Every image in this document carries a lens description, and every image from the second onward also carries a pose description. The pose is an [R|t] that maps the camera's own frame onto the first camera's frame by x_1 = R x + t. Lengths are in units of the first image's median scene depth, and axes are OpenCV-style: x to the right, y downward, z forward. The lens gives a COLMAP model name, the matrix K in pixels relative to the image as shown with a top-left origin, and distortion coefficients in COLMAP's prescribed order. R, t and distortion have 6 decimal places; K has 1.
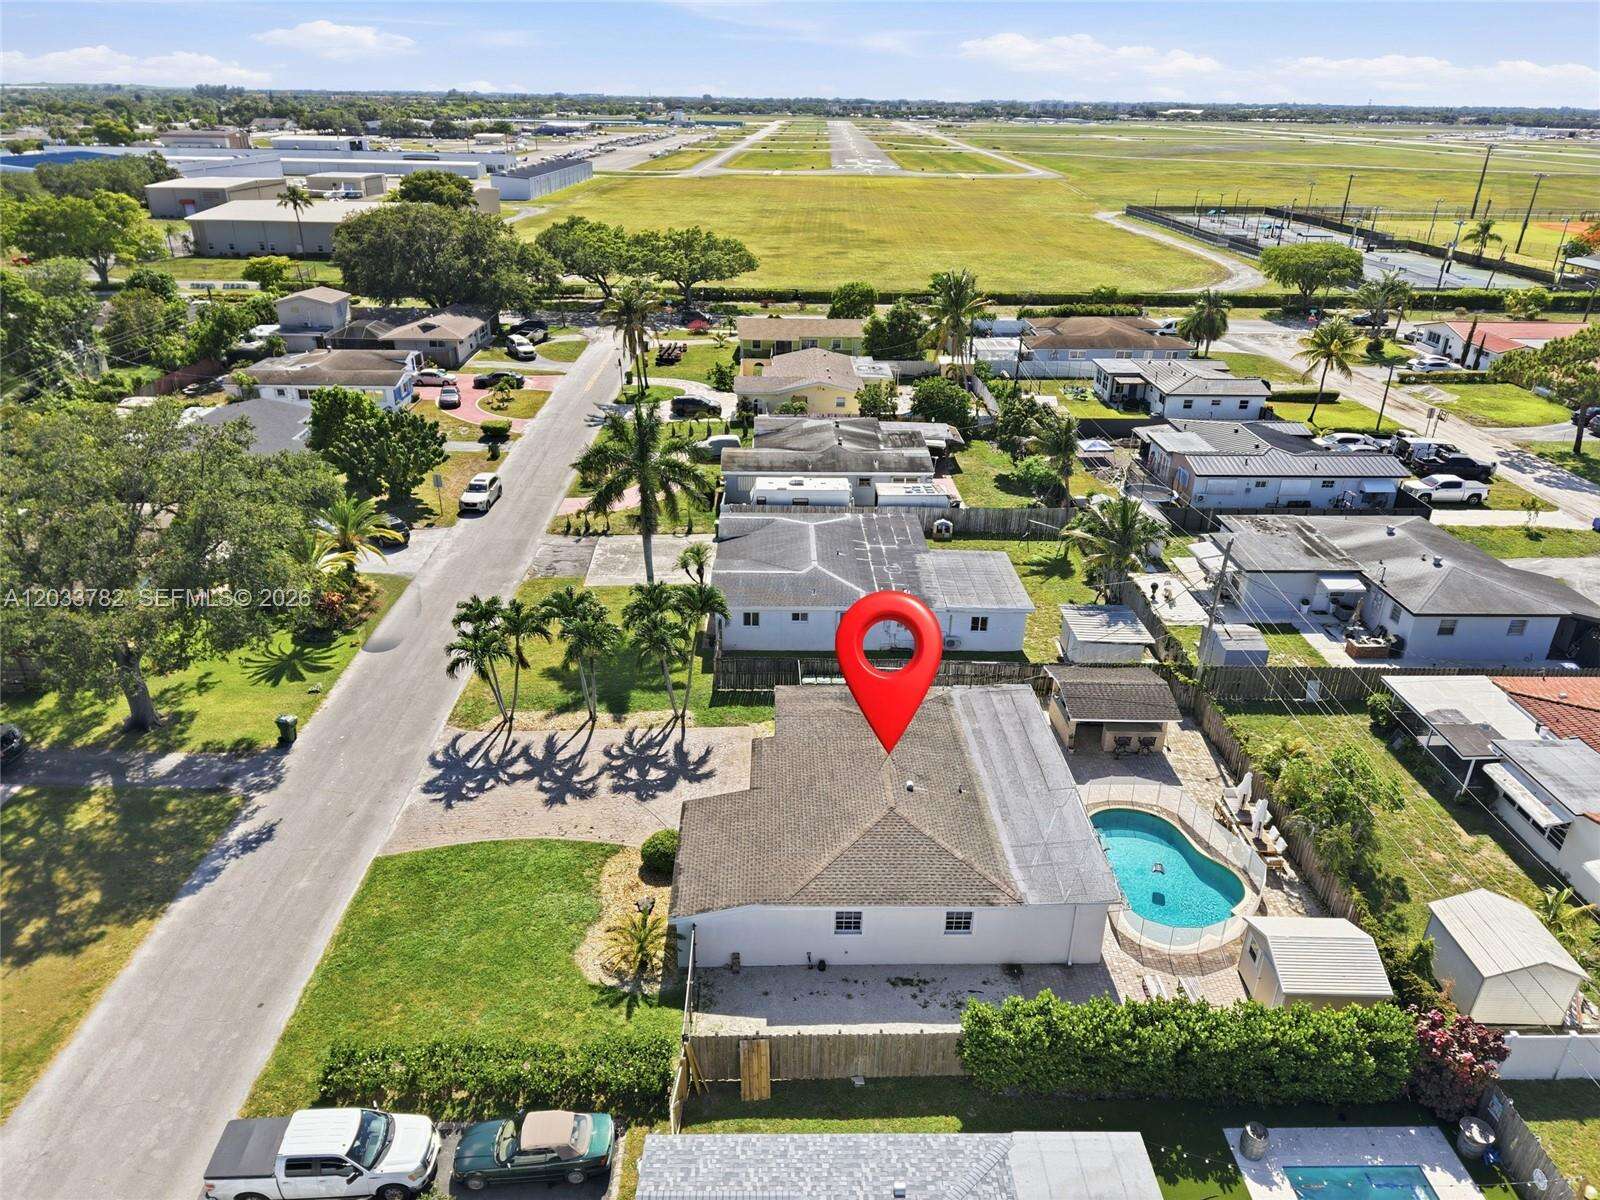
lens RADIAL K [[1076.0, 0, 791.9], [0, 1076.0, 598.4], [0, 0, 1]] dist [0.008290, -0.003496]
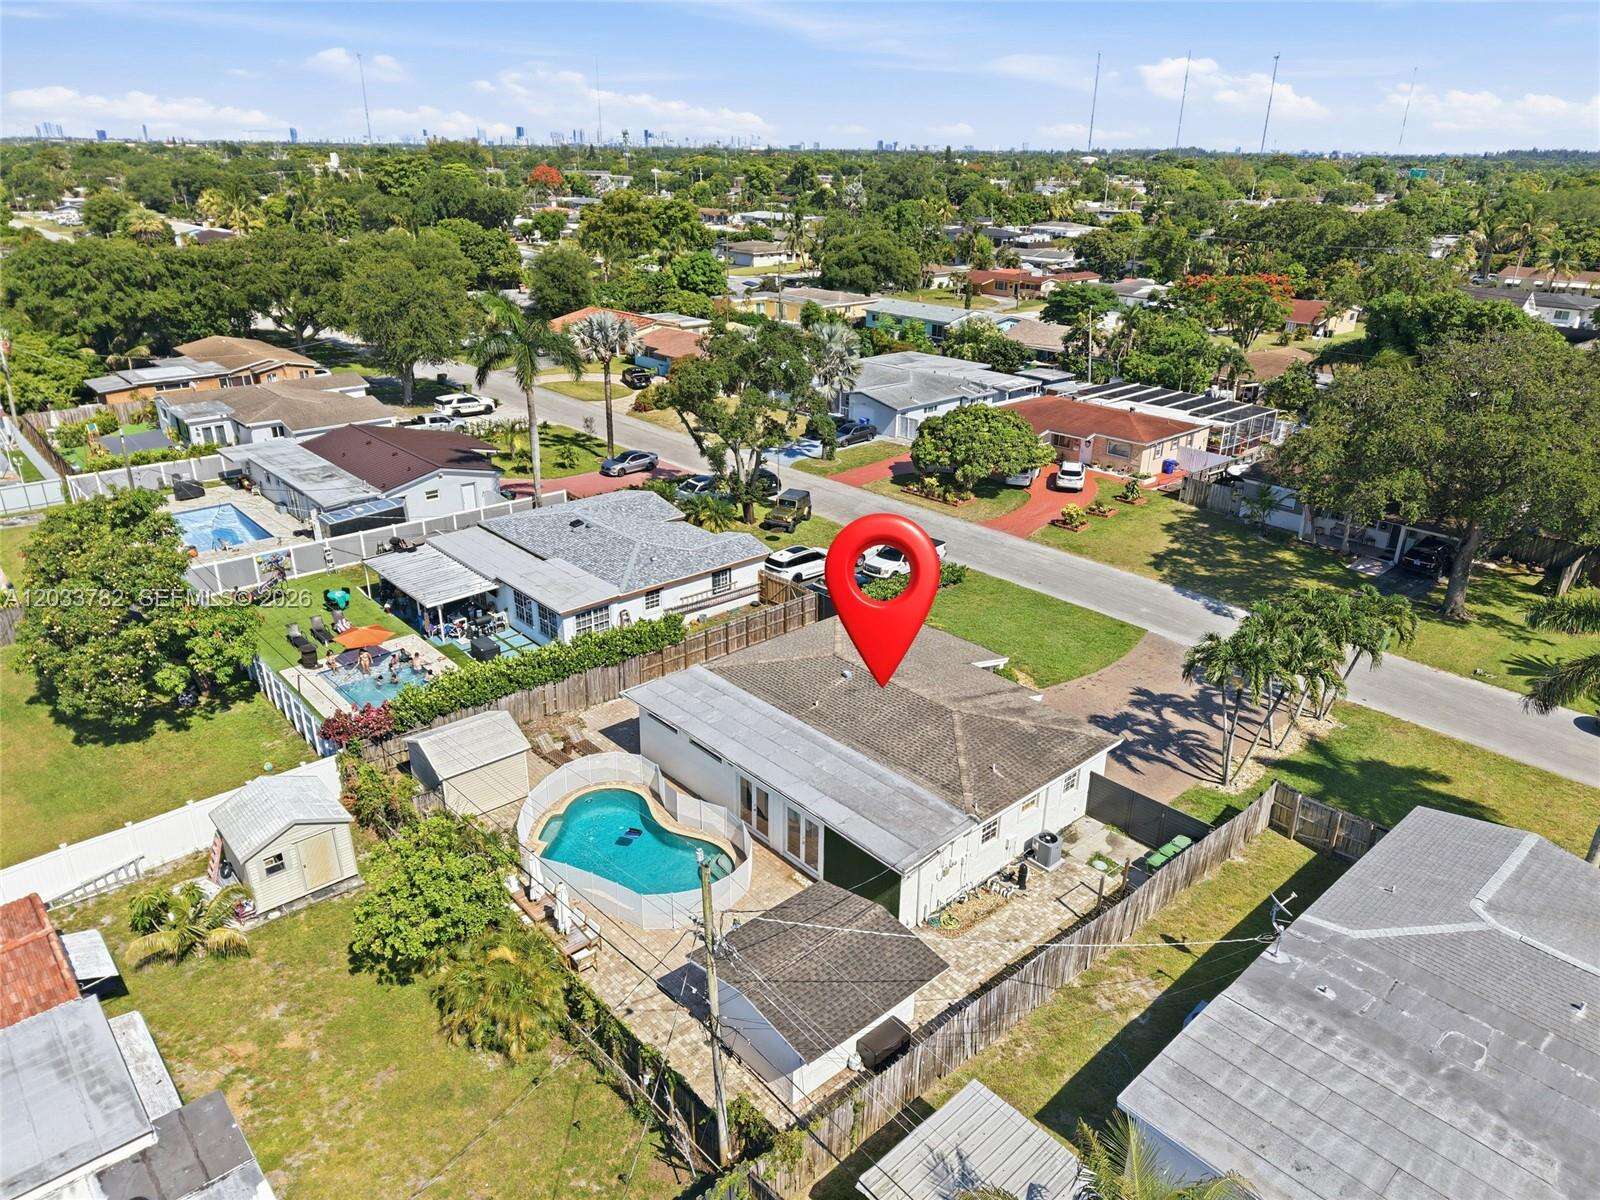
lens RADIAL K [[1052.6, 0, 799.2], [0, 1052.6, 621.6], [0, 0, 1]] dist [0.043433, -0.053396]
pose [[-0.756181, 0.247930, -0.605575, 0.493441], [-0.290873, 0.701630, 0.650468, -0.332797], [0.586160, 0.668017, -0.458443, 0.925795]]
